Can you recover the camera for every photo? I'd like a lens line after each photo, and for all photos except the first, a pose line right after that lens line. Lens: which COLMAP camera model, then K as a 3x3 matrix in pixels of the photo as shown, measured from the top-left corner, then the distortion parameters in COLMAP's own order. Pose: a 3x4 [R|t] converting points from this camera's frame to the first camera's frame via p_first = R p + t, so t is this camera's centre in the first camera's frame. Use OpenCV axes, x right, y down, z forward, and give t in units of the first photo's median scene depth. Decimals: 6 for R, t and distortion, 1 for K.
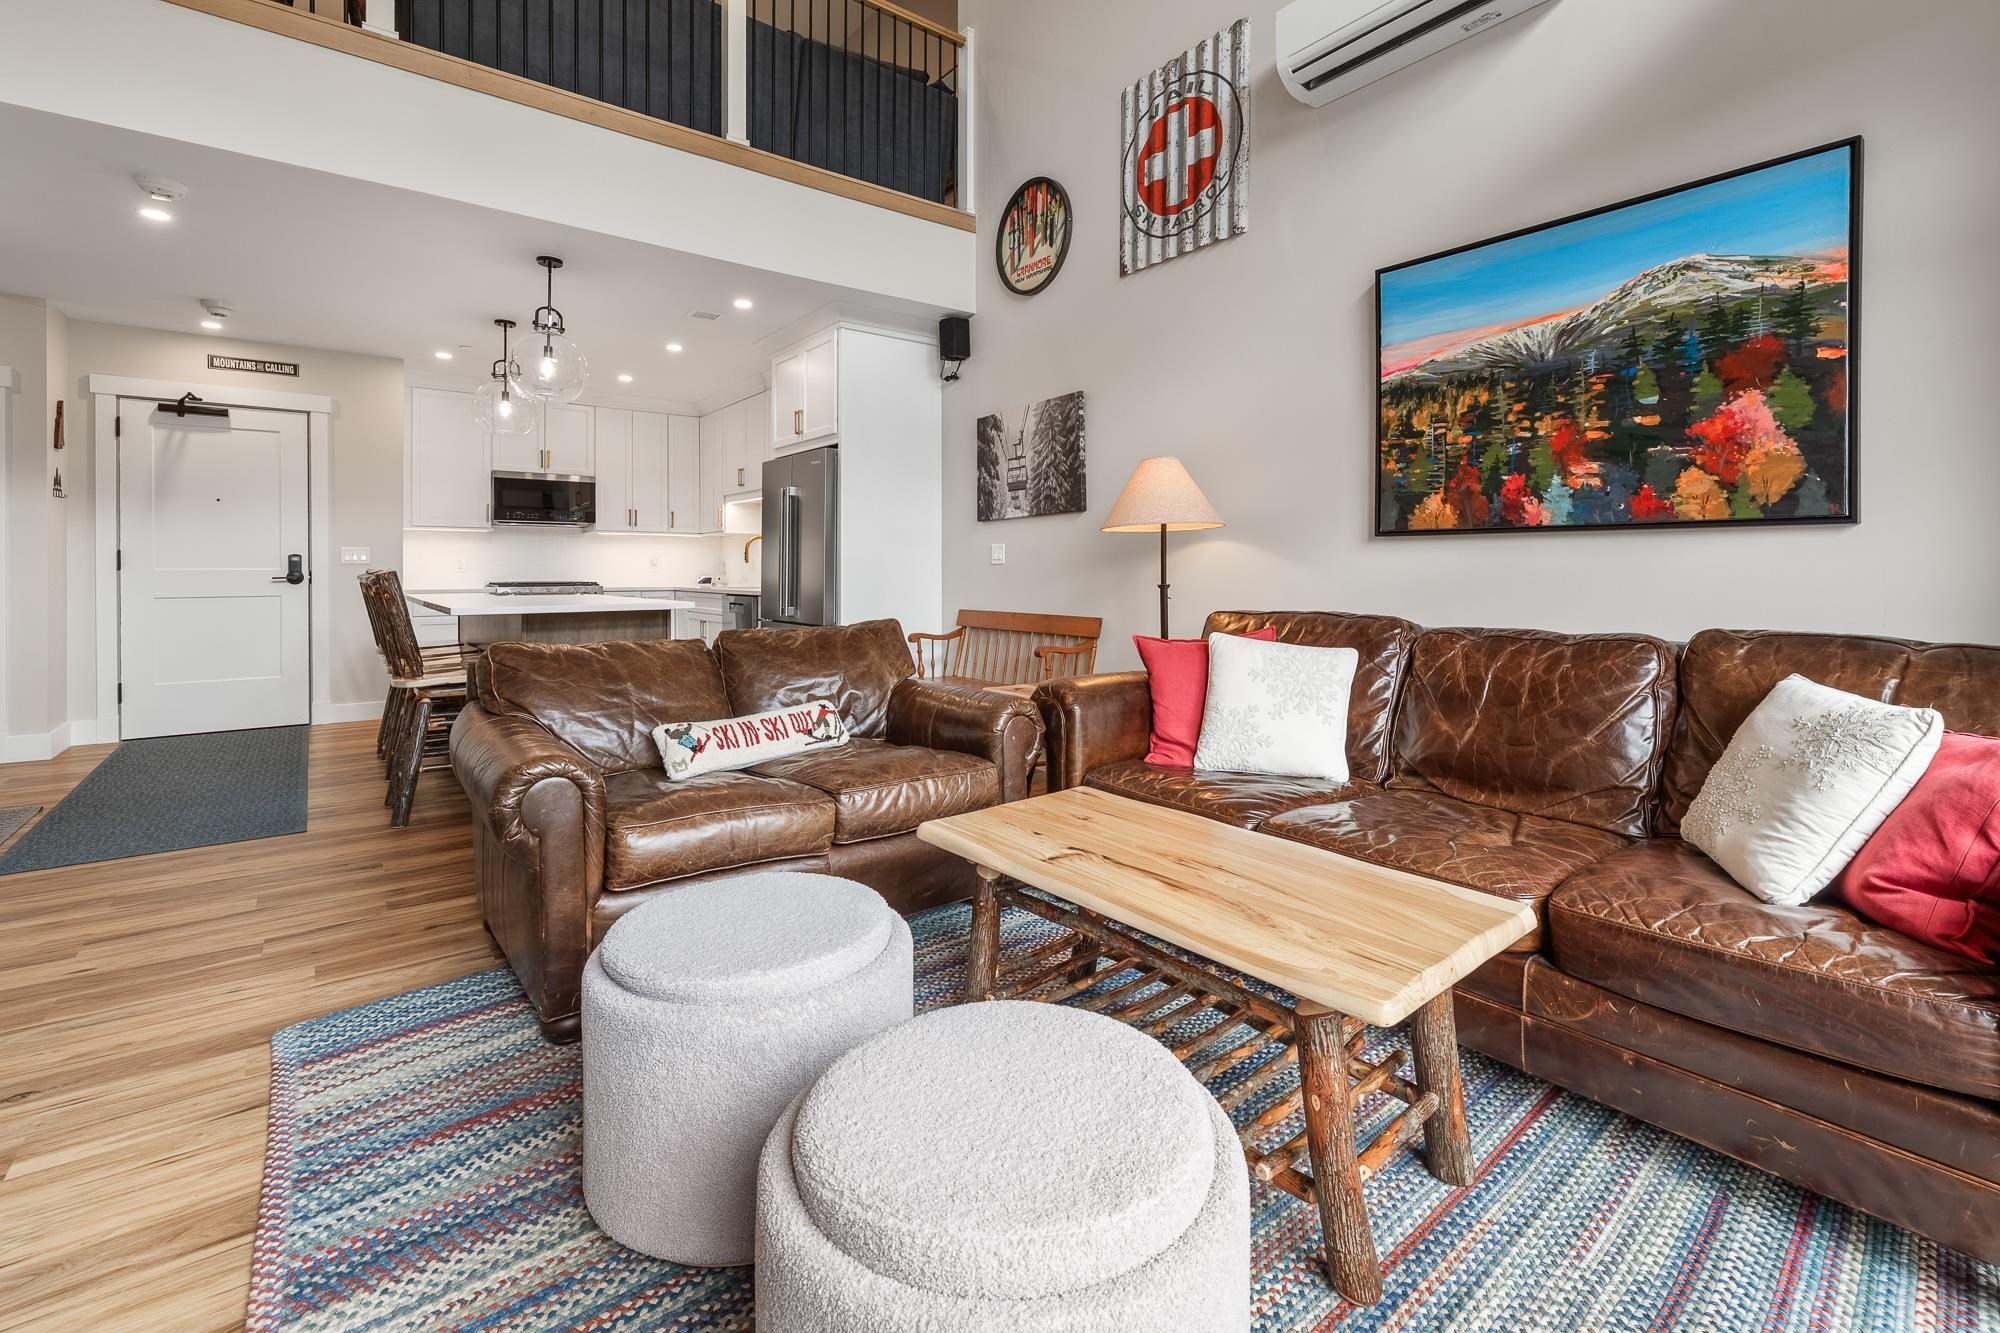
lens RADIAL K [[874.0, 0, 1008.7], [0, 874.0, 581.4], [0, 0, 1]] dist [-0.001347, -0.000362]
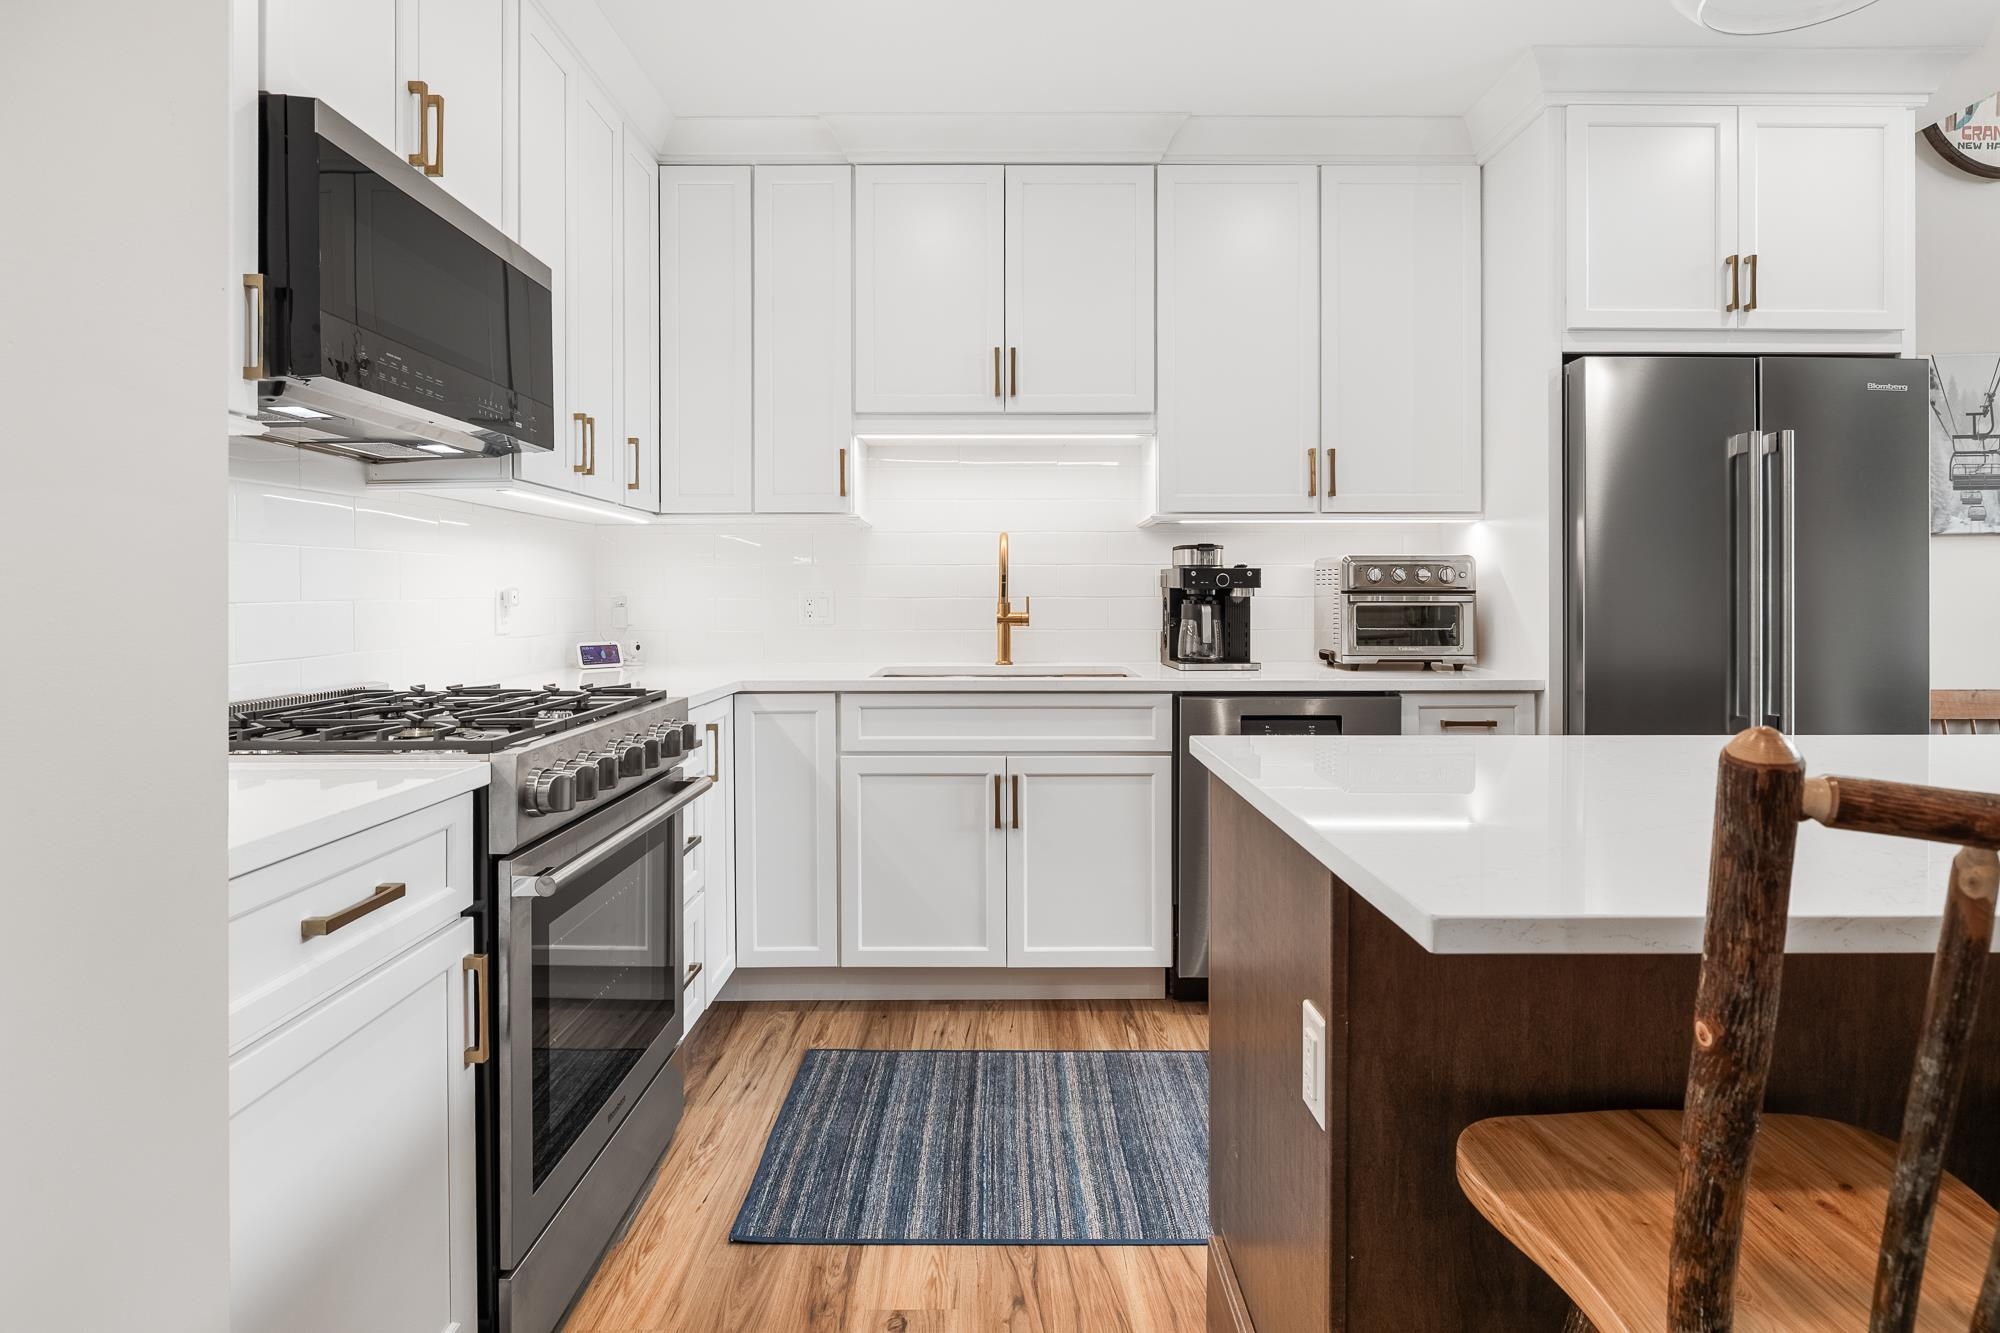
lens RADIAL K [[1018.7, 0, 1008.3], [0, 1018.7, 585.0], [0, 0, 1]] dist [-0.006926, -0.001157]
pose [[0.616525, 0.007024, 0.787304, -1.274851], [0.009868, 0.999813, -0.016648, -0.044005], [-0.787273, 0.018033, 0.616340, 1.466310]]
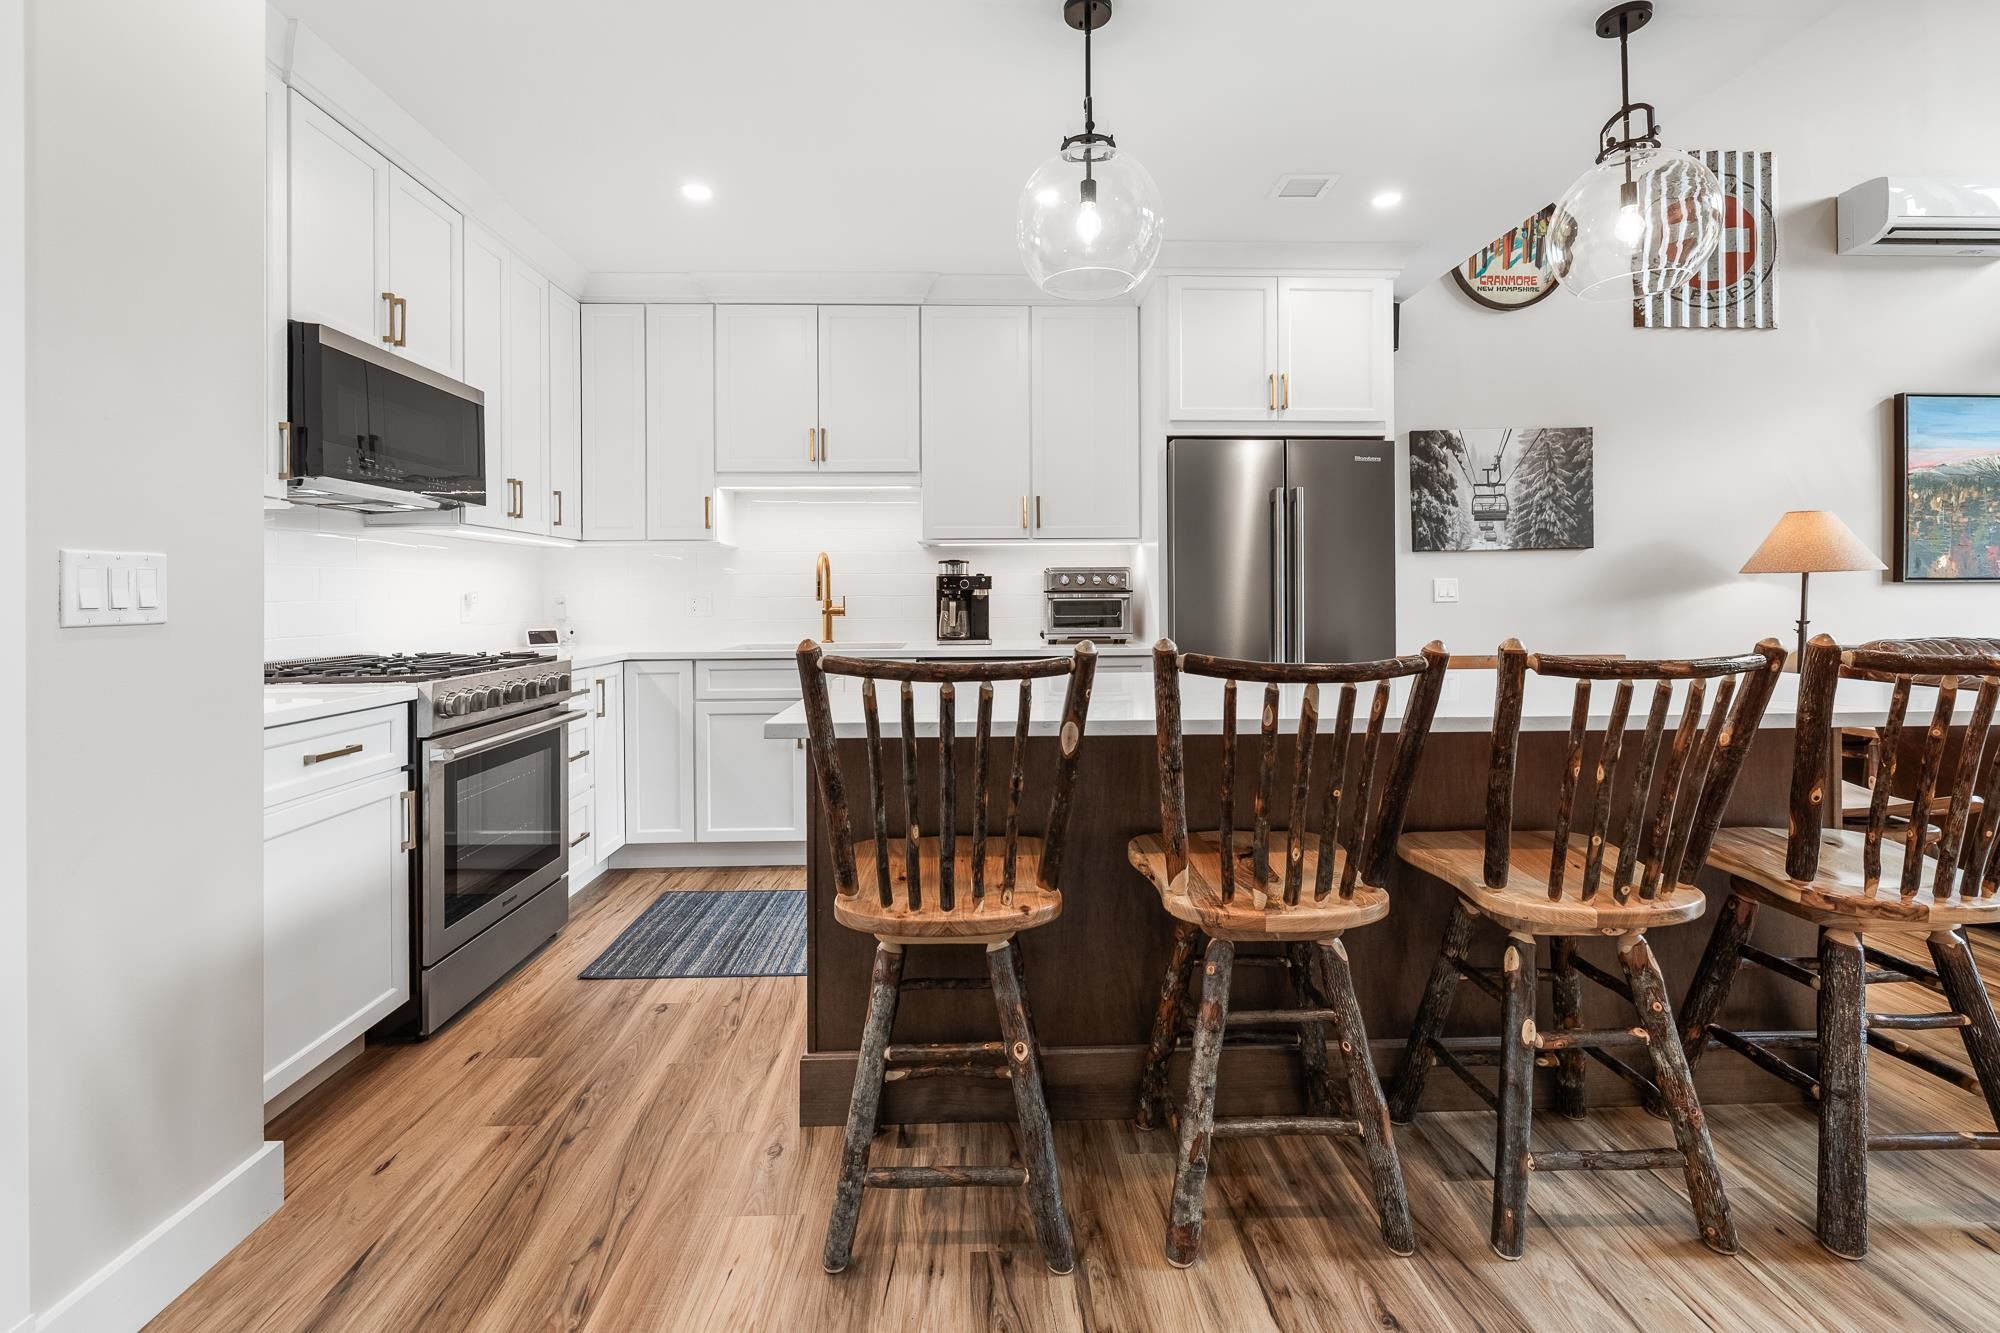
lens RADIAL K [[874.0, 0, 1008.7], [0, 874.0, 581.4], [0, 0, 1]] dist [-0.001347, -0.000362]
pose [[0.589195, 0.009449, 0.807936, -1.341808], [0.015335, 0.999621, -0.022874, -0.038387], [-0.807846, 0.025867, 0.588826, 1.166225]]
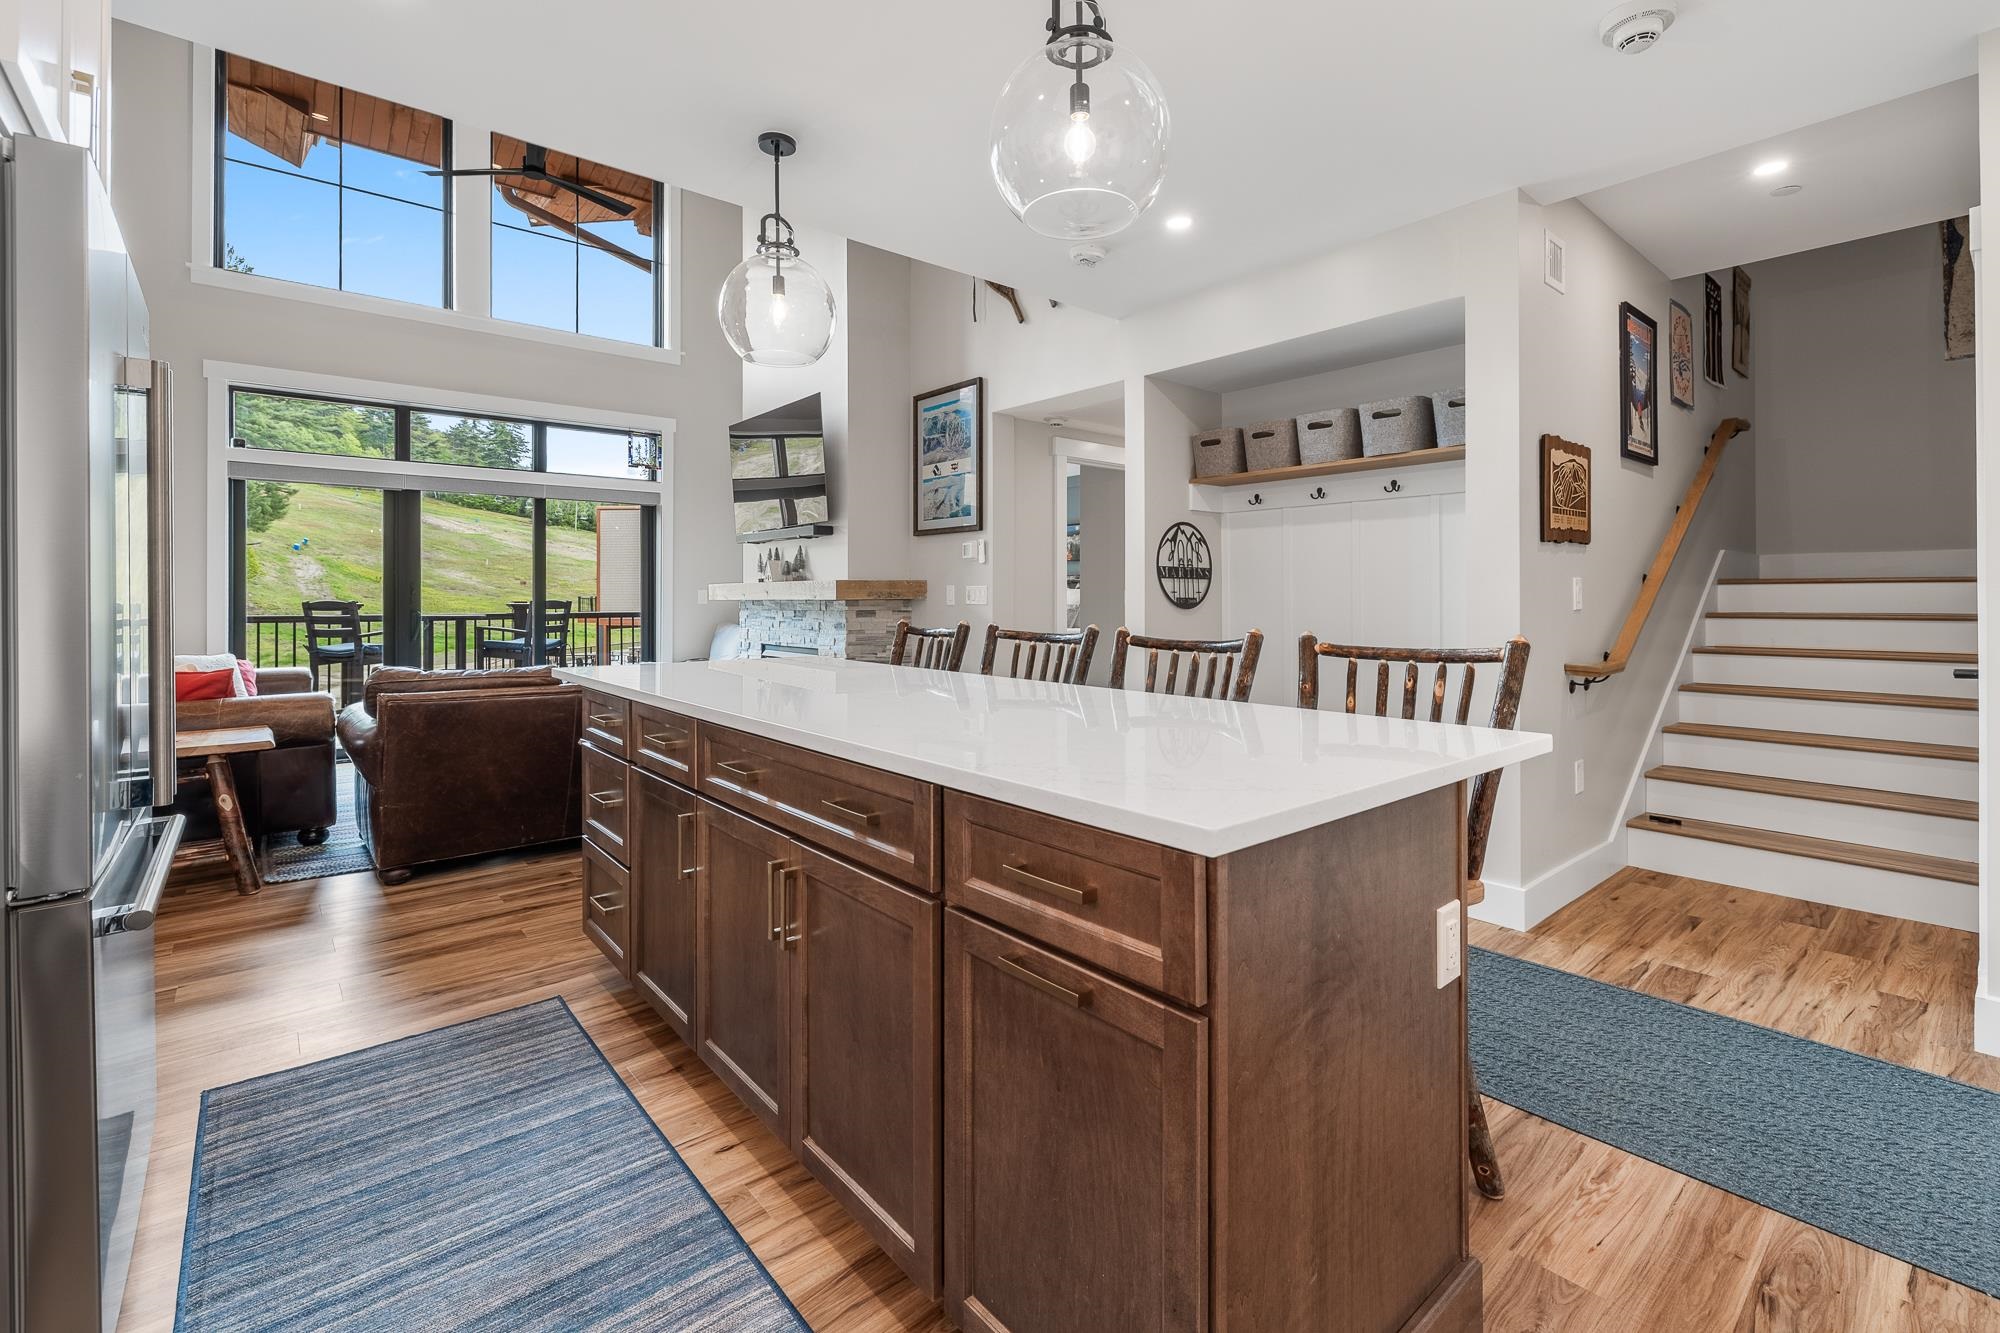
lens RADIAL K [[875.9, 0, 1000.2], [0, 875.9, 594.8], [0, 0, 1]] dist [-0.000680, -0.000440]
pose [[-0.999388, 0.000463, -0.034986, -0.780365], [0.000001, 0.999913, 0.013206, -0.054959], [0.034989, 0.013198, -0.999301, 1.928754]]
